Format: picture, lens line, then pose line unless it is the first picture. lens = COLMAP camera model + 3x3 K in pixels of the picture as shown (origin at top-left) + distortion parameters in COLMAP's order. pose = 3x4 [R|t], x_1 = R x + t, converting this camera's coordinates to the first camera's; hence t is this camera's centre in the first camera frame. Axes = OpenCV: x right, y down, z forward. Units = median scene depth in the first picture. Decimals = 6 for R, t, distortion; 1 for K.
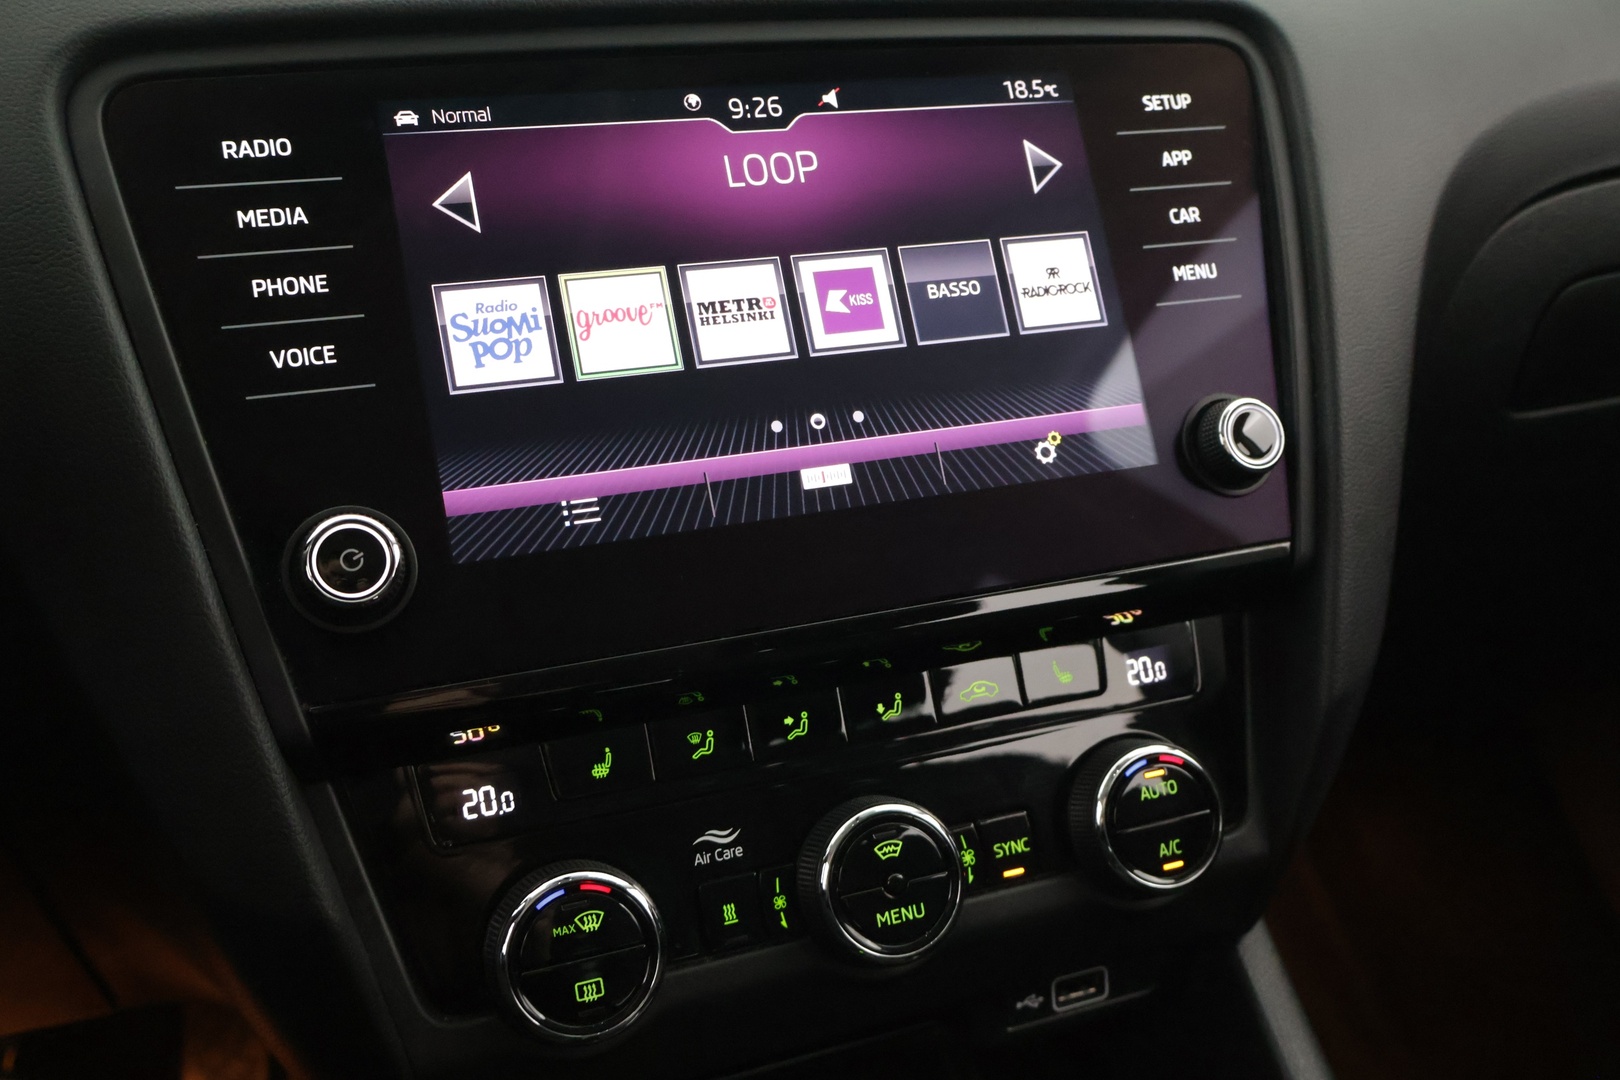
lens RADIAL K [[1508.7, 0, 802.9], [0, 1508.7, 546.6], [0, 0, 1]] dist [0.008071, 0.007964]
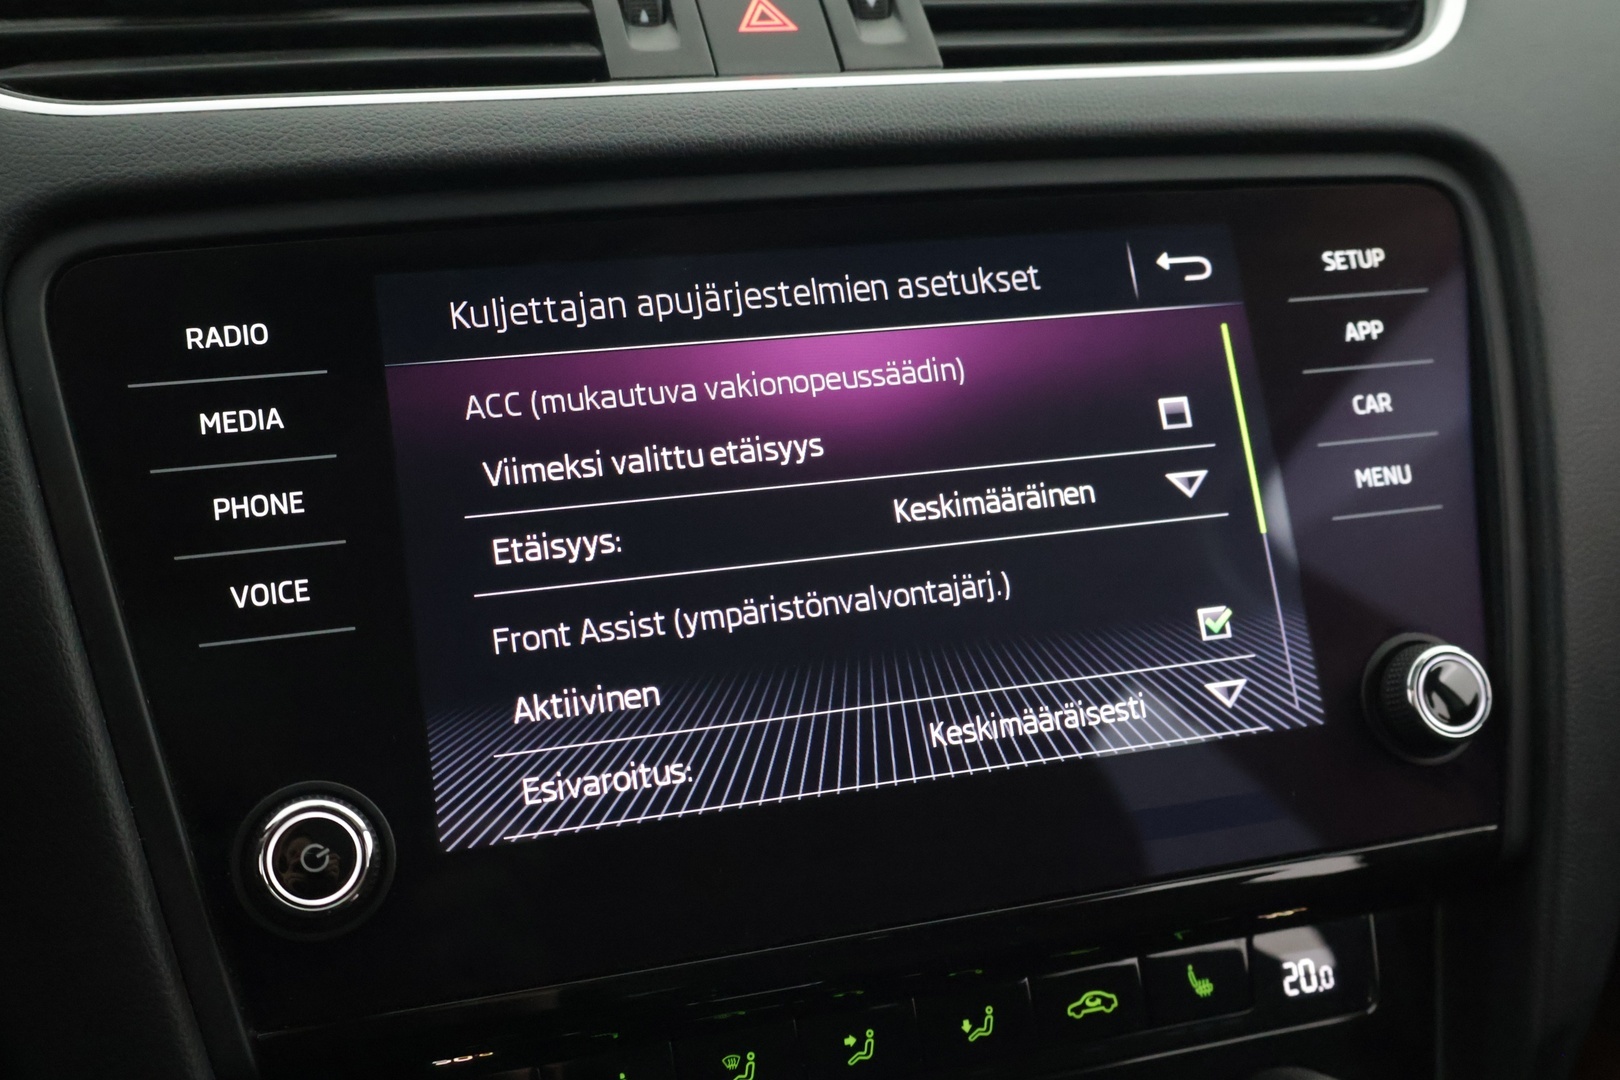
lens RADIAL K [[1862.2, 0, 810.0], [0, 1862.2, 540.0], [0, 0, 1]] dist [0.006789, 0.004693]
pose [[0.997617, 0.031981, -0.061132, 0.021564], [-0.033681, 0.999068, -0.026995, -0.124334], [0.060212, 0.028990, 0.997765, 0.003217]]
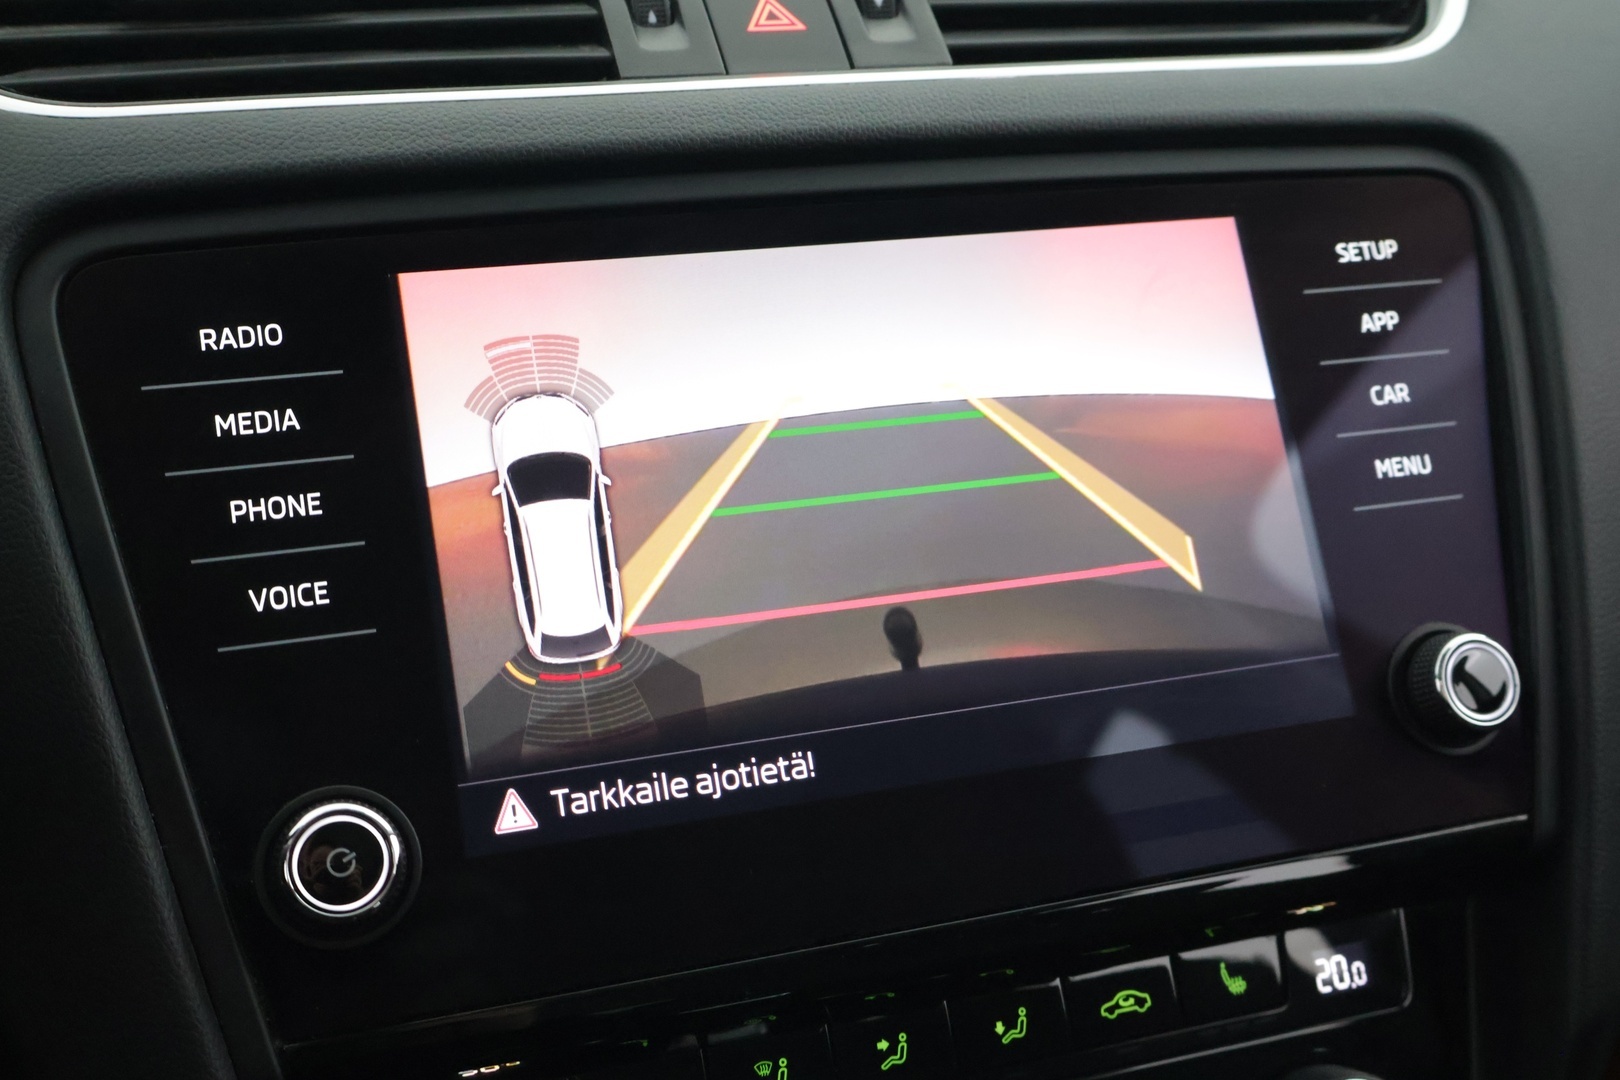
lens RADIAL K [[1862.2, 0, 810.0], [0, 1862.2, 540.0], [0, 0, 1]] dist [0.006789, 0.004693]
pose [[0.998832, 0.013109, -0.046513, -0.005630], [-0.015447, 0.998617, -0.050254, -0.099582], [0.045790, 0.050914, 0.997653, 0.014337]]
